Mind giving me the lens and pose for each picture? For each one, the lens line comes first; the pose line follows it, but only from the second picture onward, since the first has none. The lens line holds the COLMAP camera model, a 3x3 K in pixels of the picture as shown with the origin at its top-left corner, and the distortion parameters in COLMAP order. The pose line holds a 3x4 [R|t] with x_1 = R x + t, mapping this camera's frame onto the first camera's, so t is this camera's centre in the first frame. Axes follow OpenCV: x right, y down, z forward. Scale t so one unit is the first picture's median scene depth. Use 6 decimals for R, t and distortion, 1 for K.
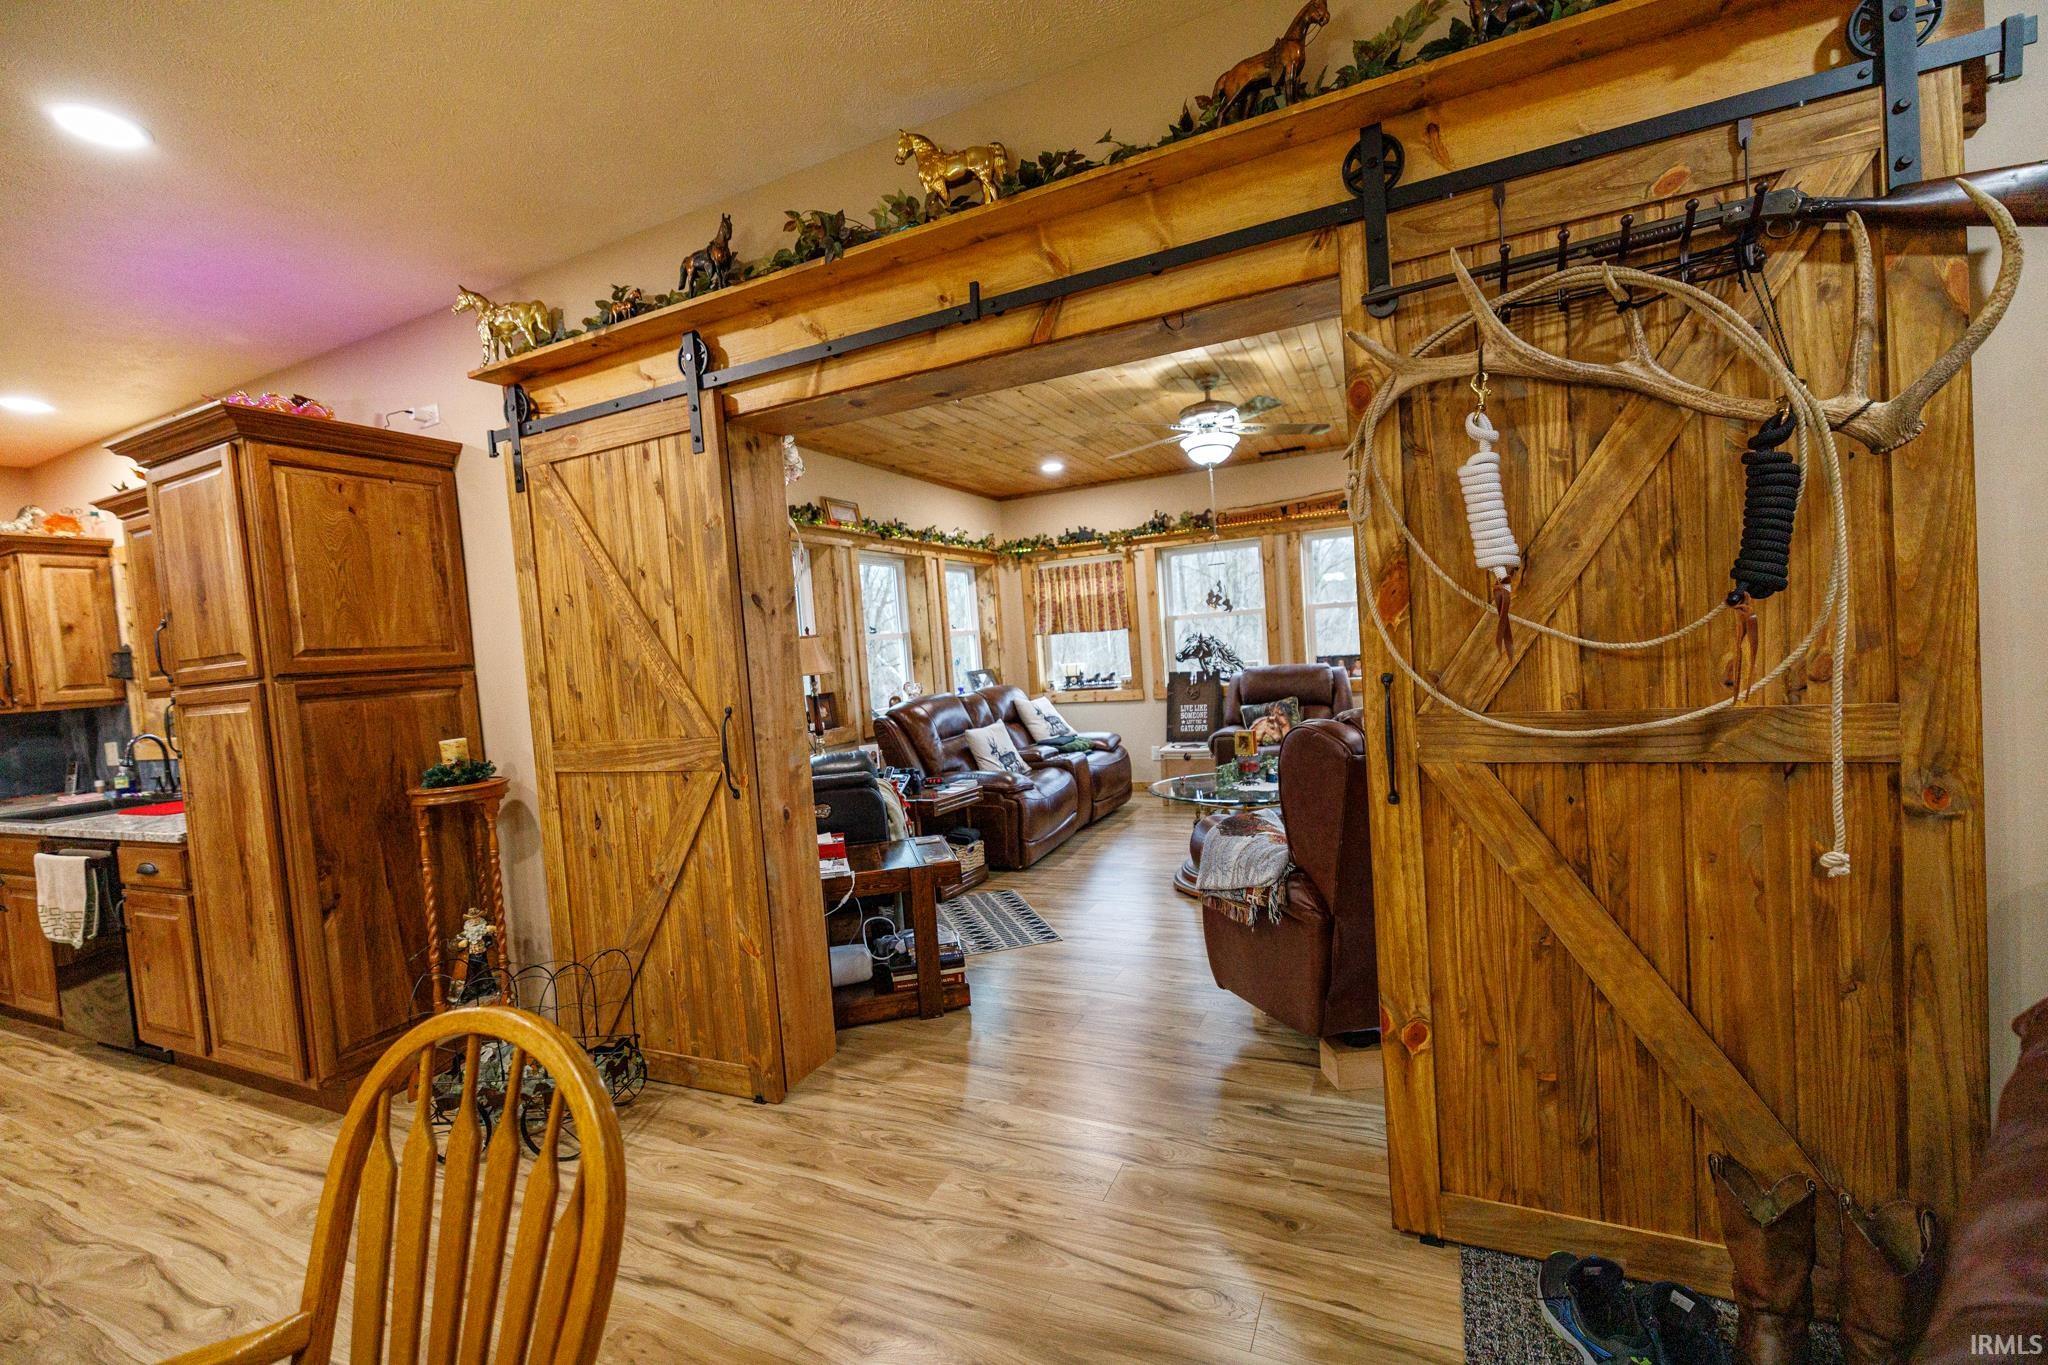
lens RADIAL K [[852.4, 0, 1018.2], [0, 852.4, 686.3], [0, 0, 1]] dist [0.000778, -0.000677]
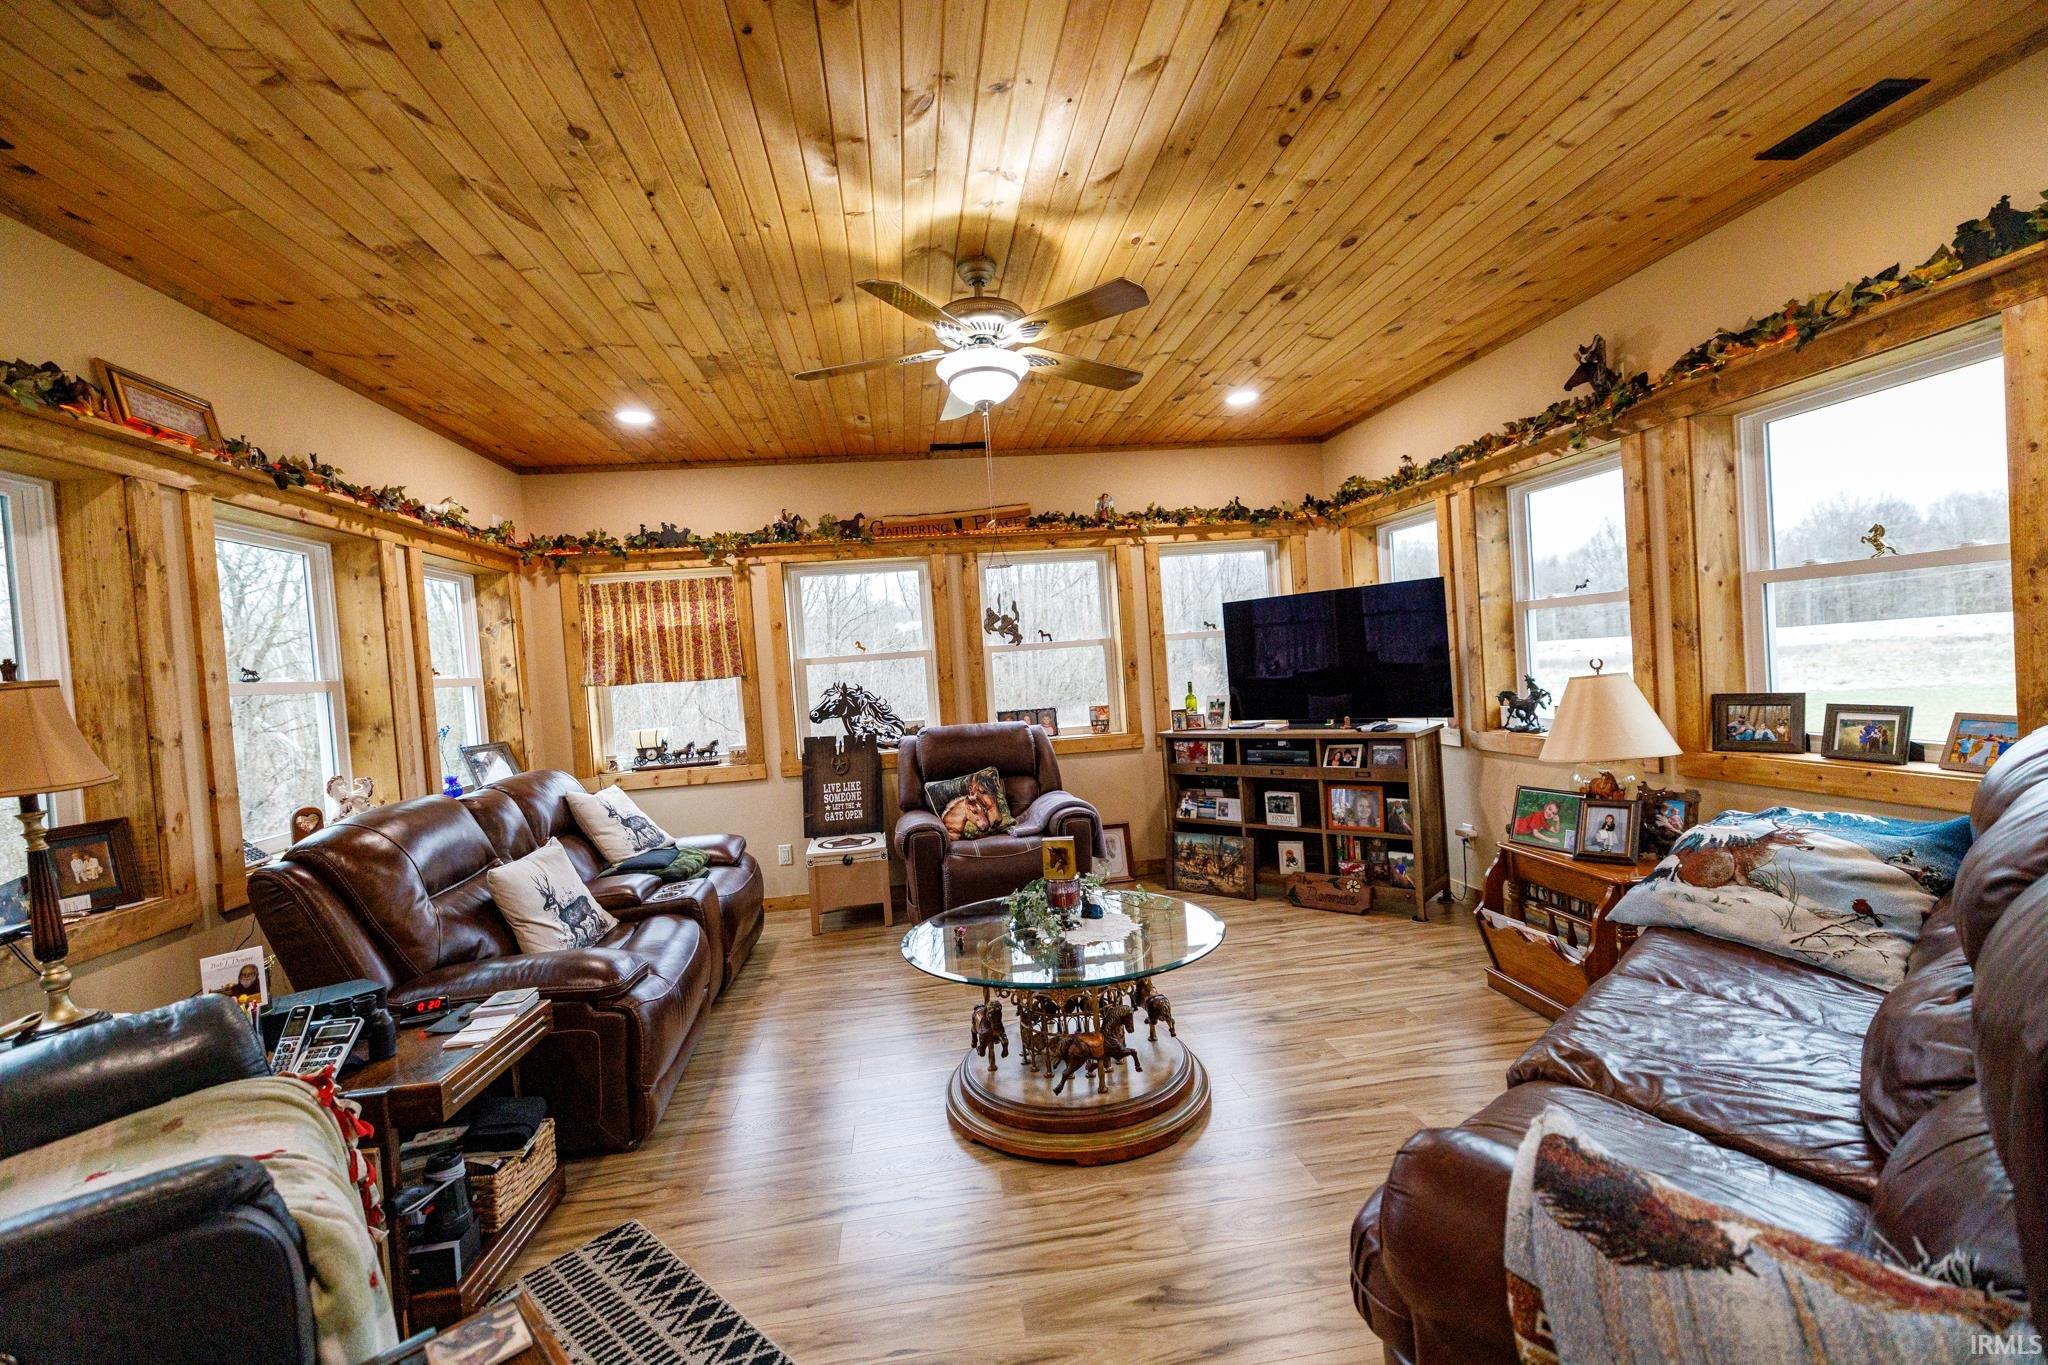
lens RADIAL K [[852.4, 0, 1016.9], [0, 852.4, 681.4], [0, 0, 1]] dist [0.000778, -0.000677]
pose [[0.844562, 0.001324, 0.535456, -0.068902], [0.035177, 0.997700, -0.057950, -0.020927], [-0.534301, 0.067778, 0.842573, 0.401047]]
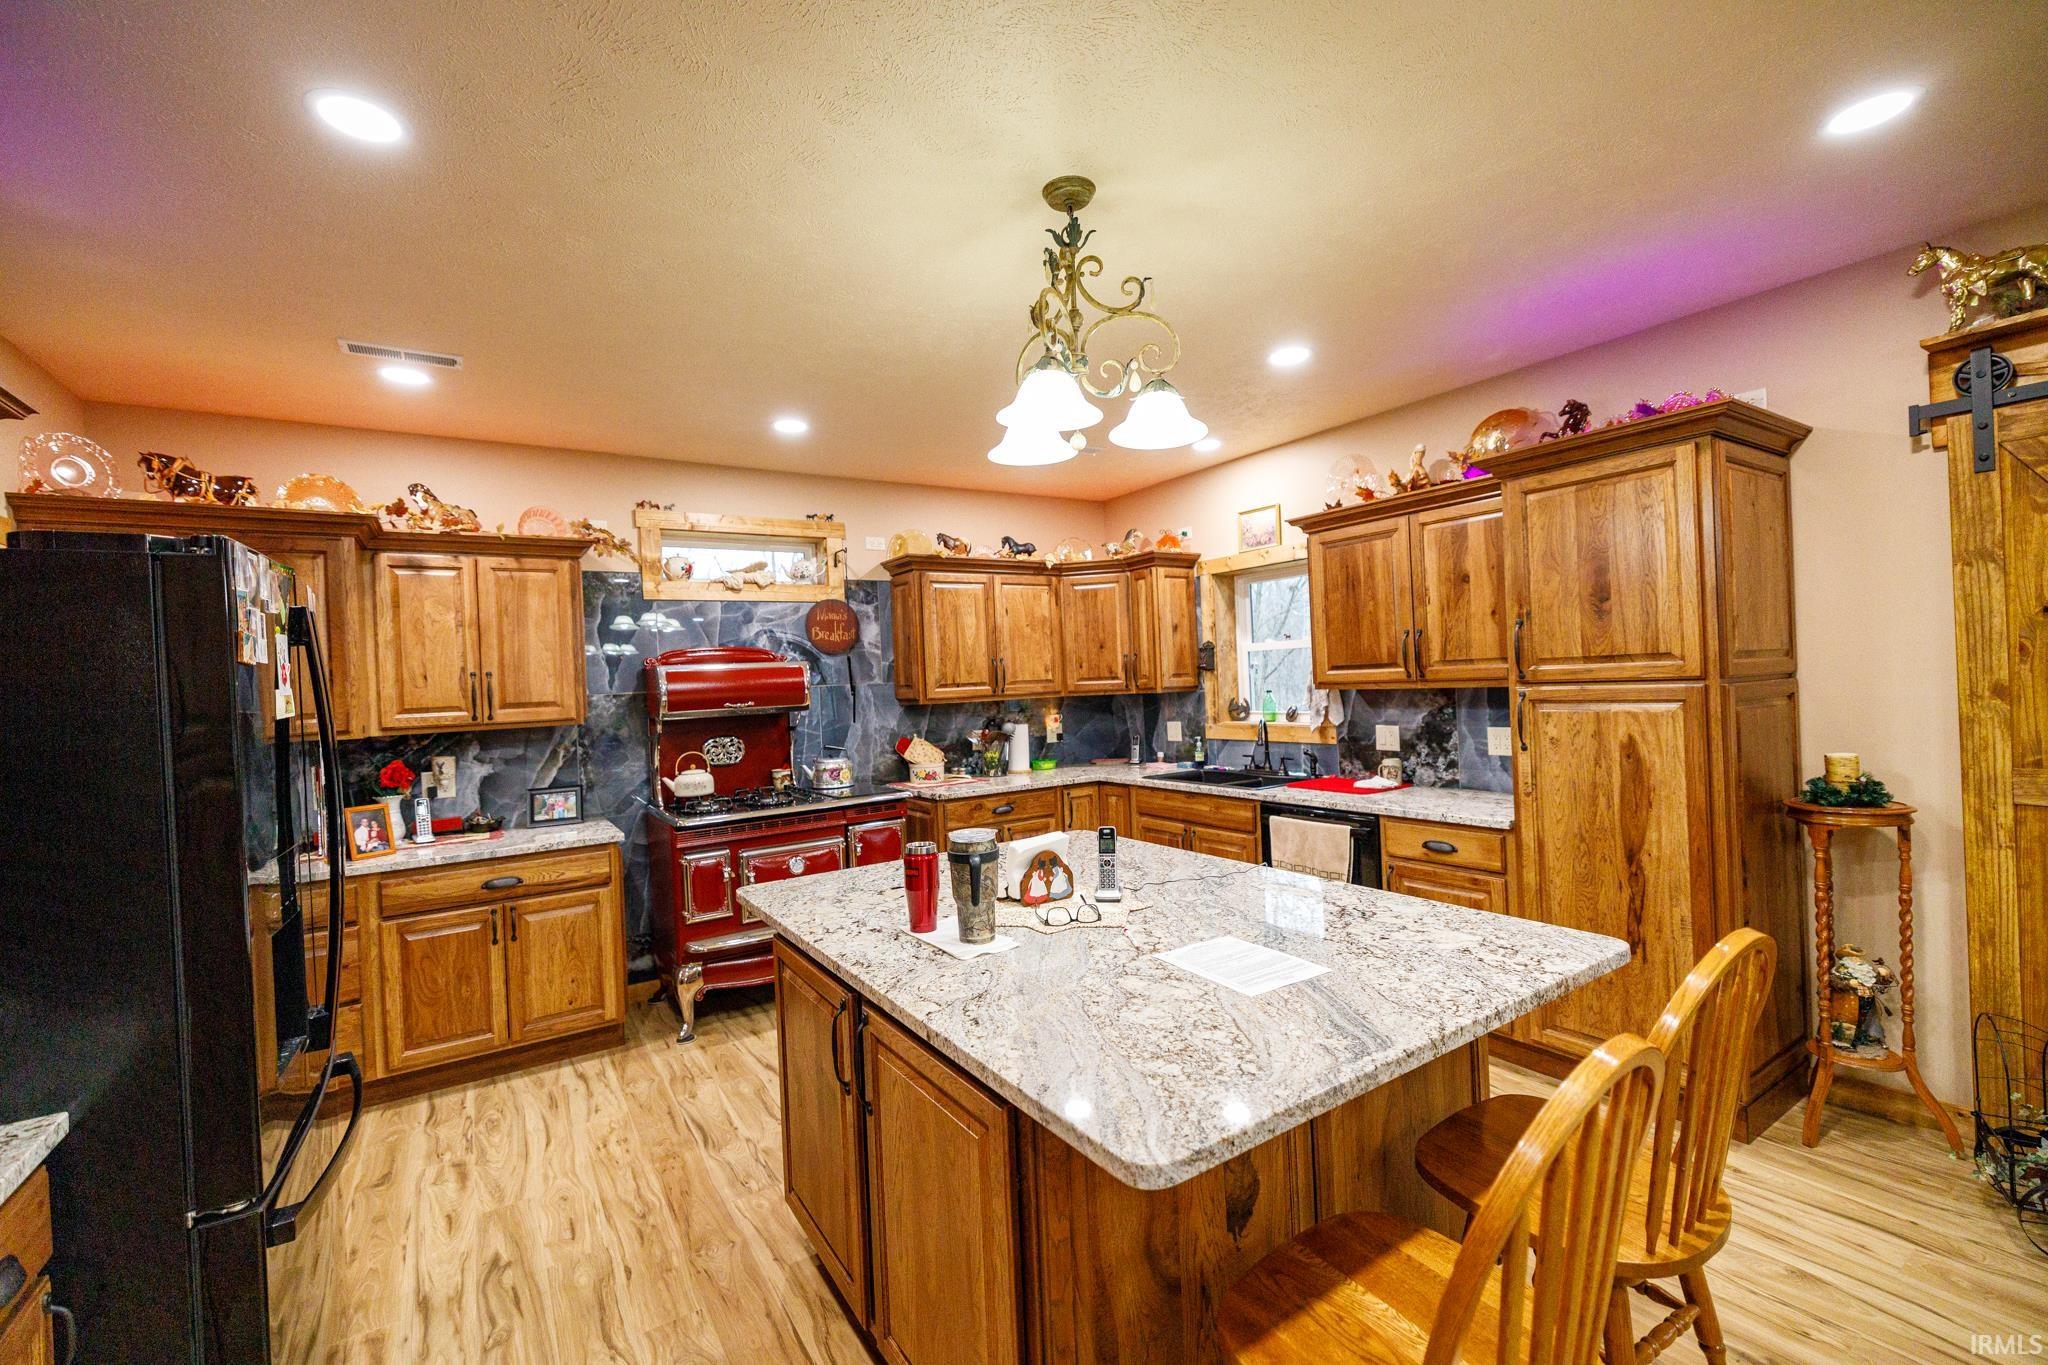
lens RADIAL K [[852.4, 0, 1022.8], [0, 852.4, 681.3], [0, 0, 1]] dist [0.000778, -0.000677]
pose [[0.849859, 0.040878, -0.525422, -0.494569], [-0.047077, 0.998890, 0.001567, 0.013693], [0.524903, 0.023403, 0.850840, -0.119223]]
